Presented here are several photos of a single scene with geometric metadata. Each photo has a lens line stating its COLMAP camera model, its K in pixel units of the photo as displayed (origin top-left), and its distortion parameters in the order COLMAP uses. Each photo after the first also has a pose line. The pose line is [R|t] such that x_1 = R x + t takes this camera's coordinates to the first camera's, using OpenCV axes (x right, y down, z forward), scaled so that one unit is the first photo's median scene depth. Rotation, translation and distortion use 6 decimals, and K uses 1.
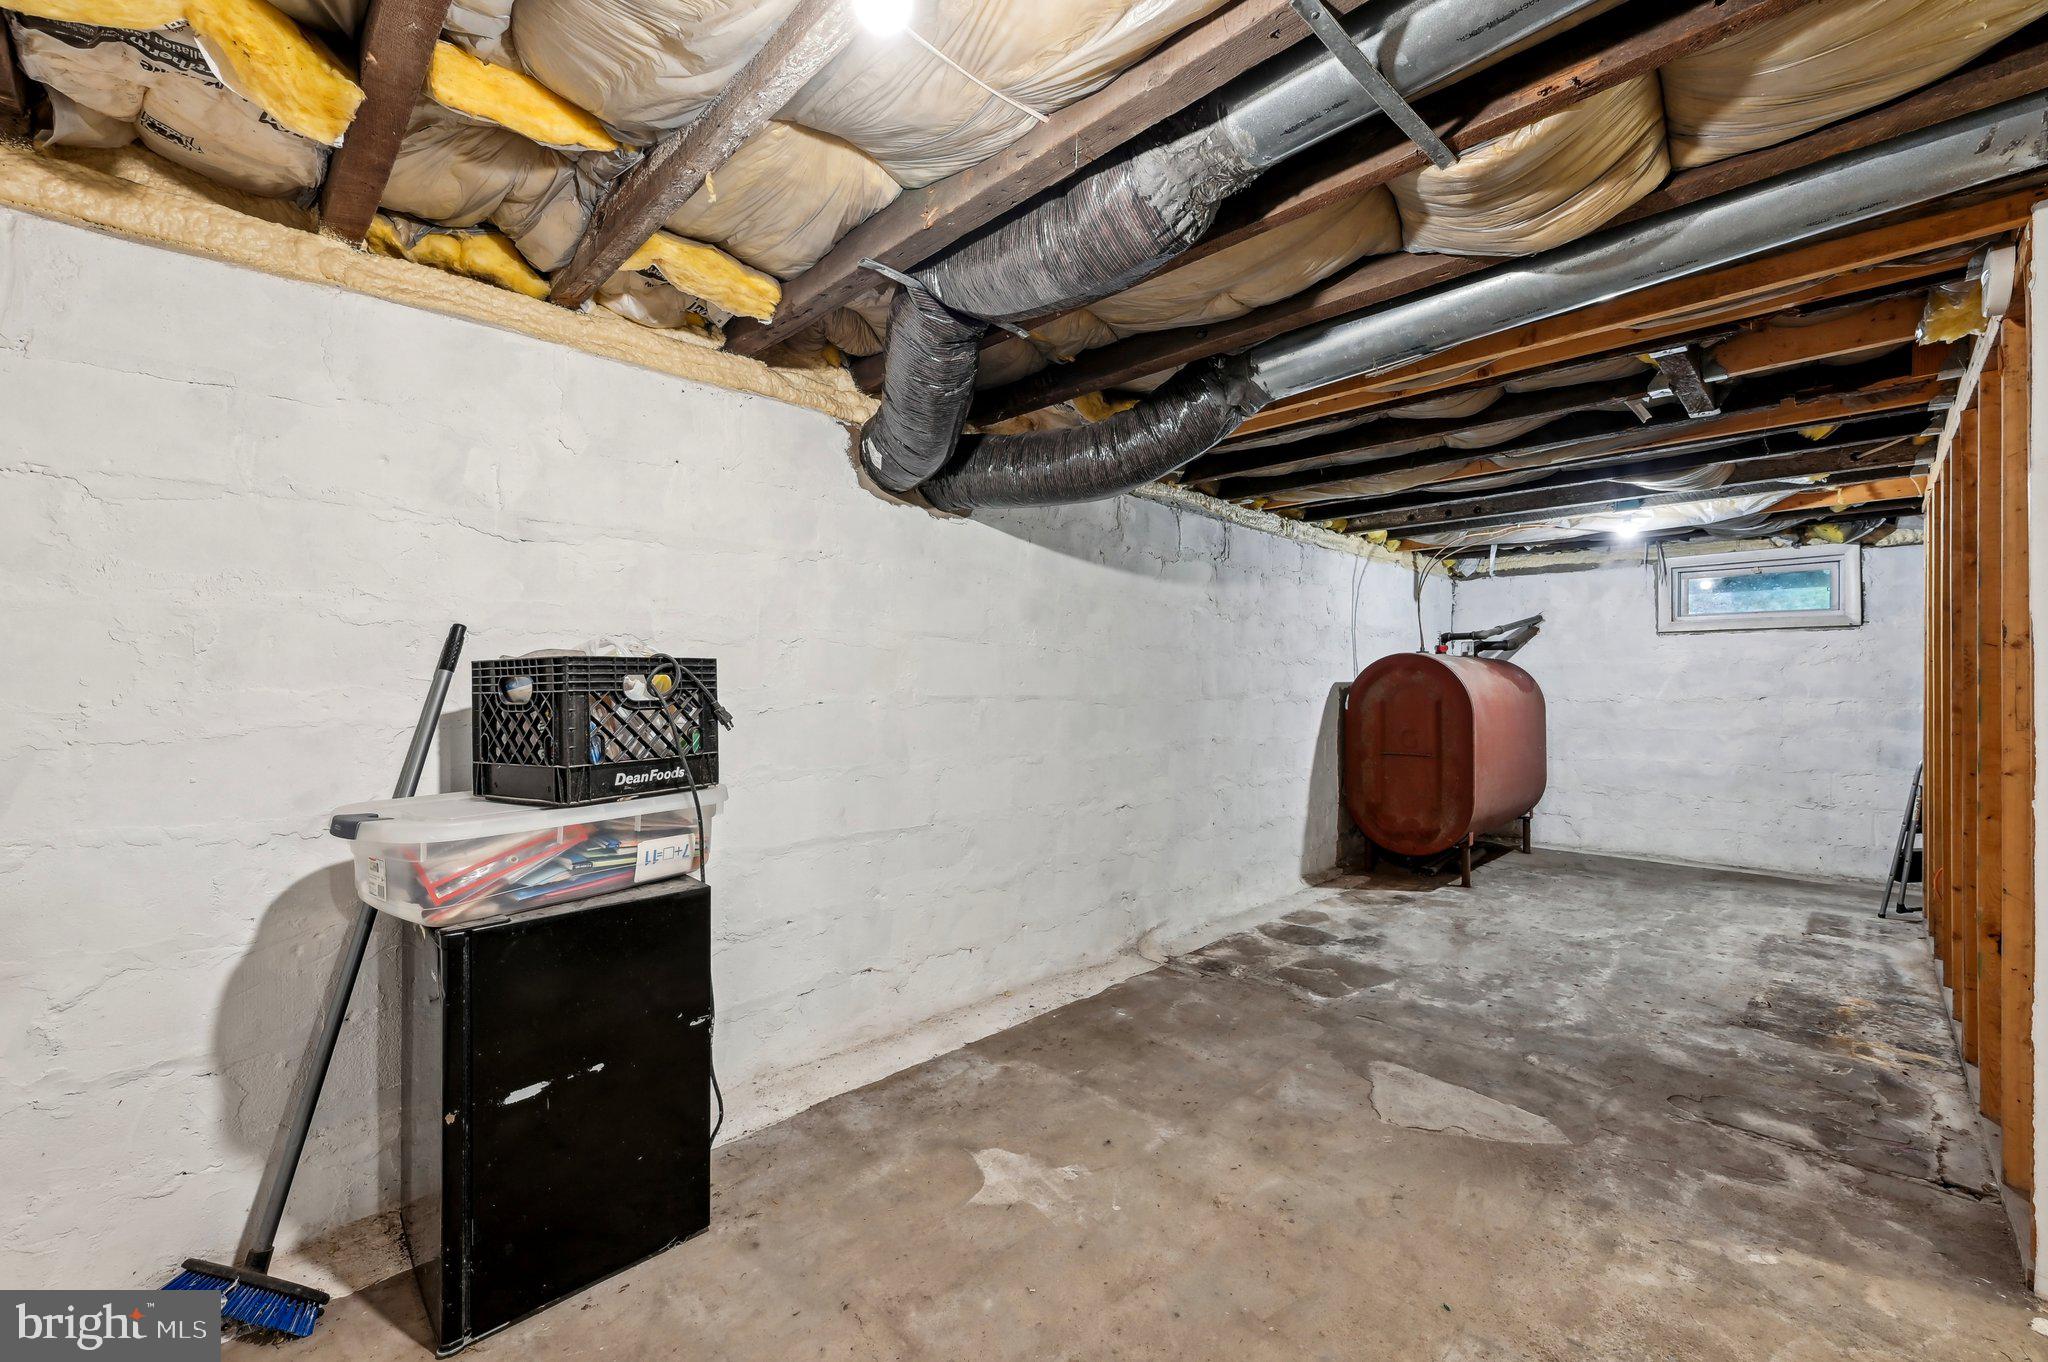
lens RADIAL K [[818.5, 0, 1032.3], [0, 818.5, 679.7], [0, 0, 1]] dist [-0.000069, 0.000160]
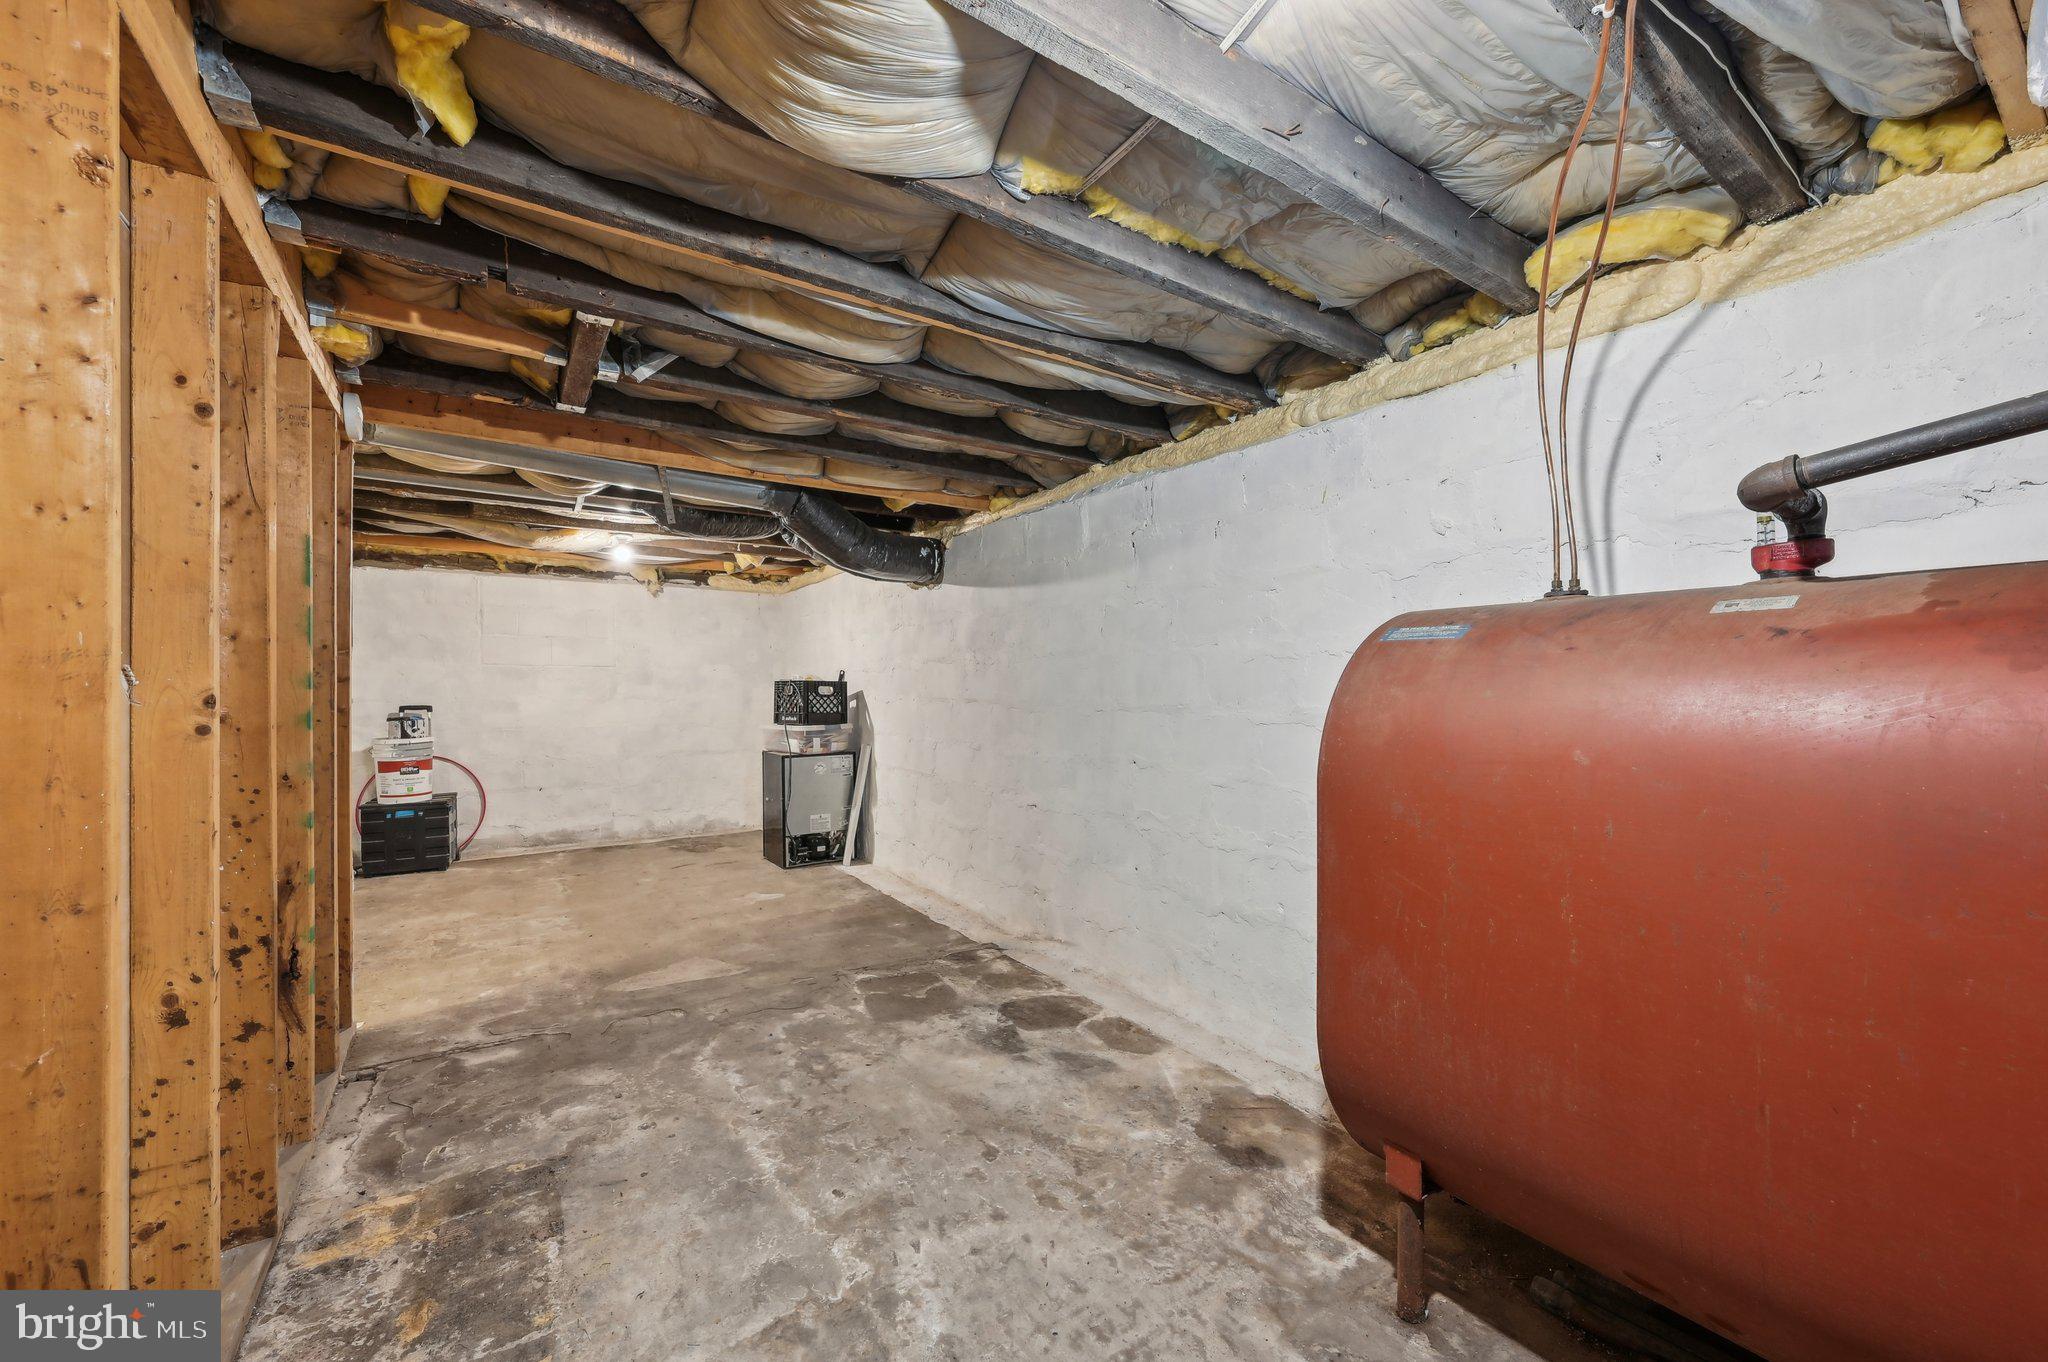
lens RADIAL K [[811.5, 0, 1034.9], [0, 811.5, 689.5], [0, 0, 1]] dist [-0.000642, 0.000204]
pose [[-0.188068, 0.000888, -0.982156, 1.363192], [0.001073, 0.999999, 0.000699, 0.002802], [0.982155, -0.000923, -0.188068, 1.419703]]
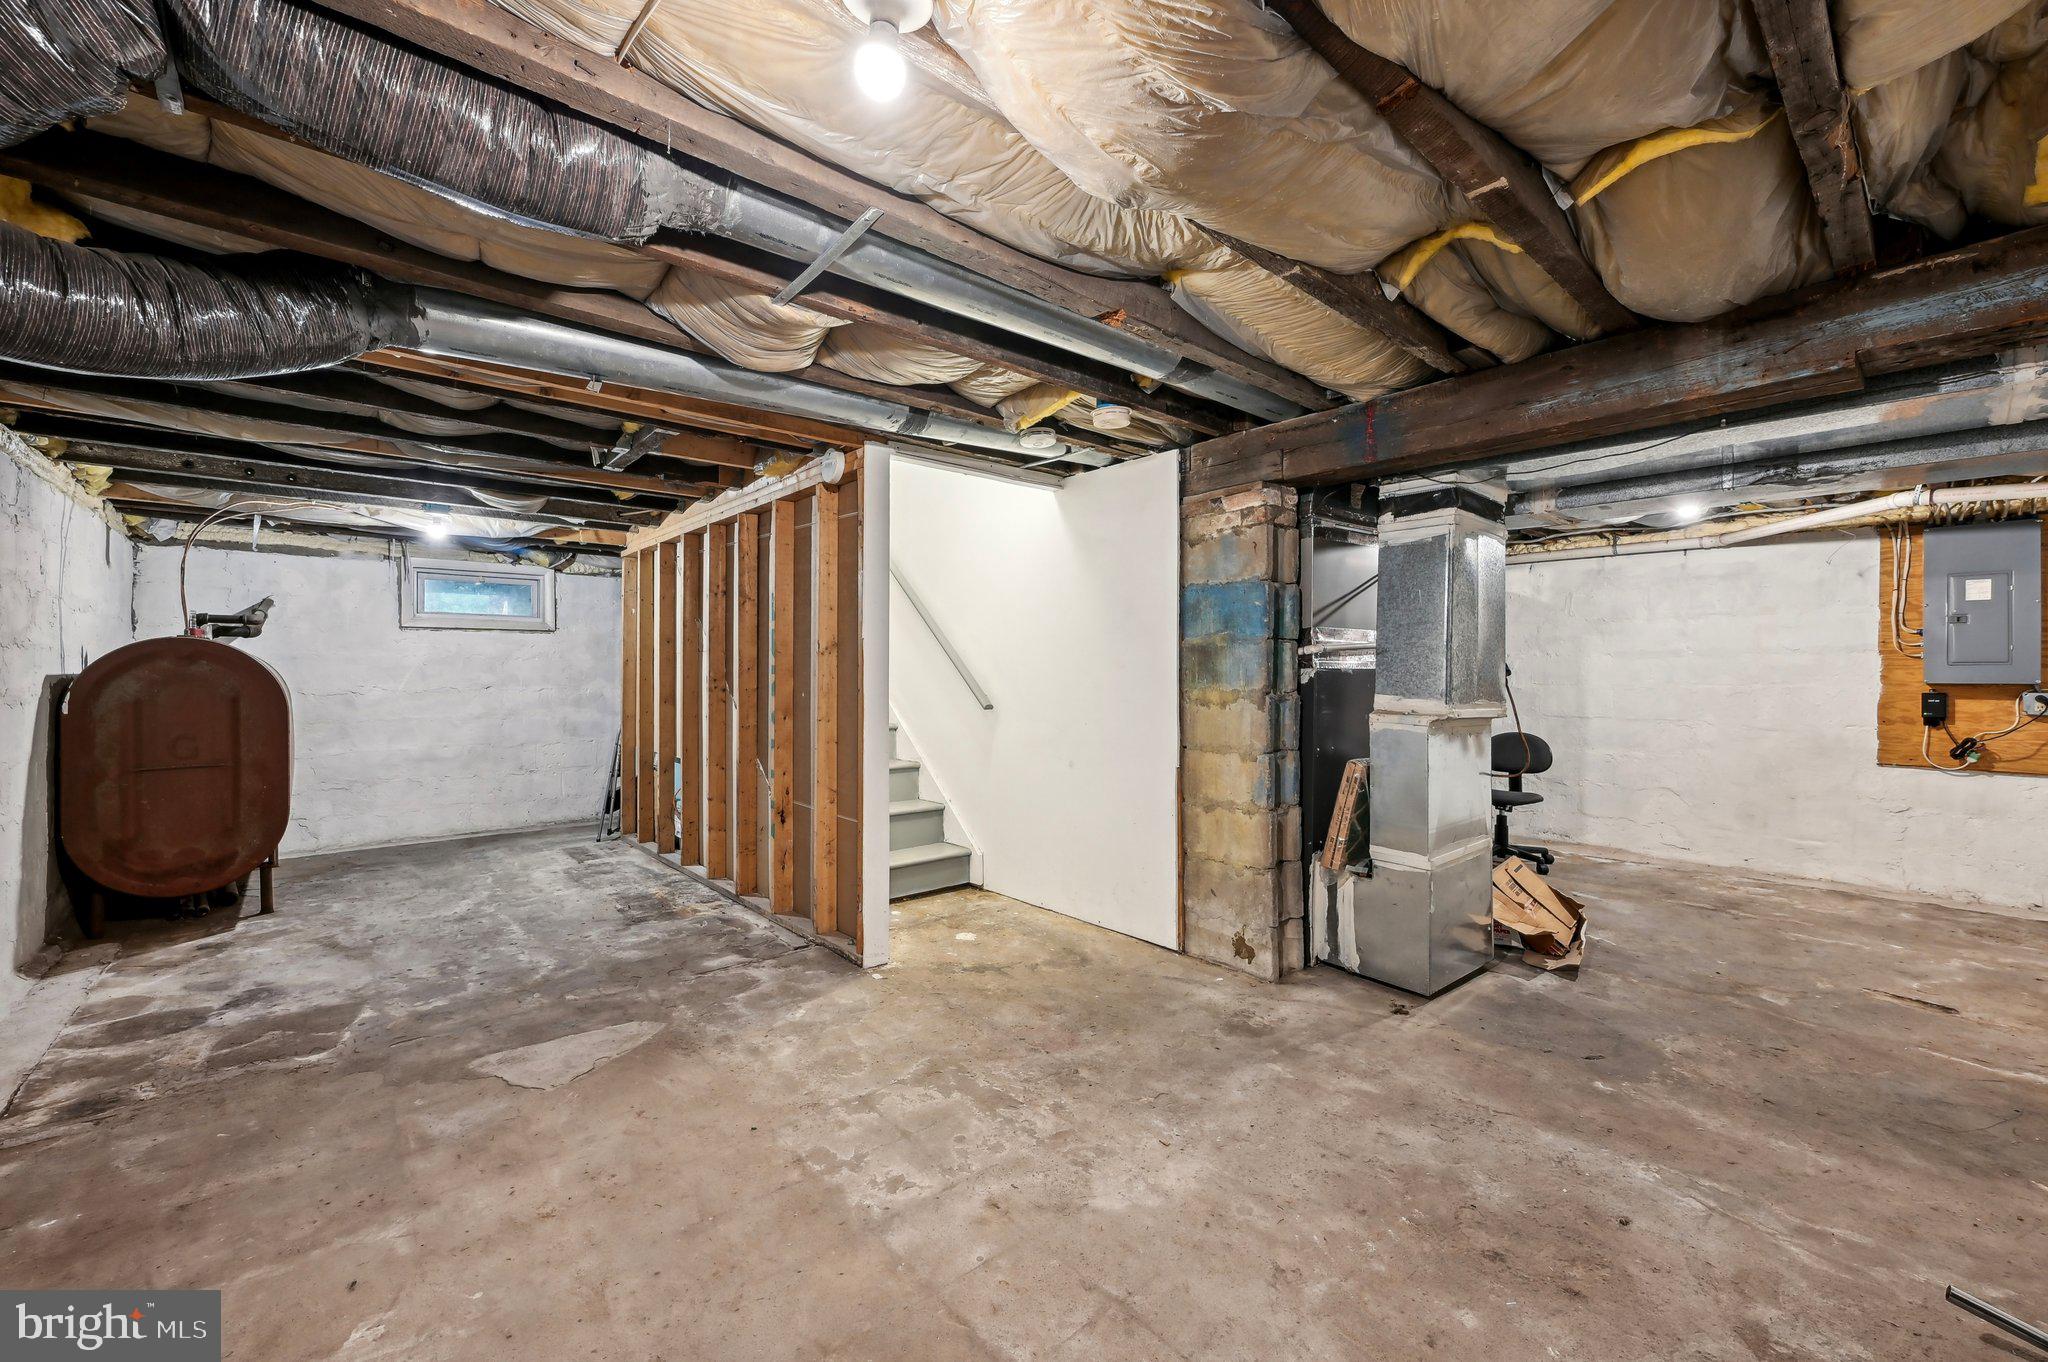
lens RADIAL K [[824.1, 0, 1024.0], [0, 824.1, 681.0], [0, 0, 1]] dist [-0.000802, 0.000224]
pose [[0.075755, -0.010166, 0.997075, -0.415701], [0.000187, 0.999948, 0.010181, 0.002018], [-0.997126, -0.000585, 0.075753, 0.223929]]
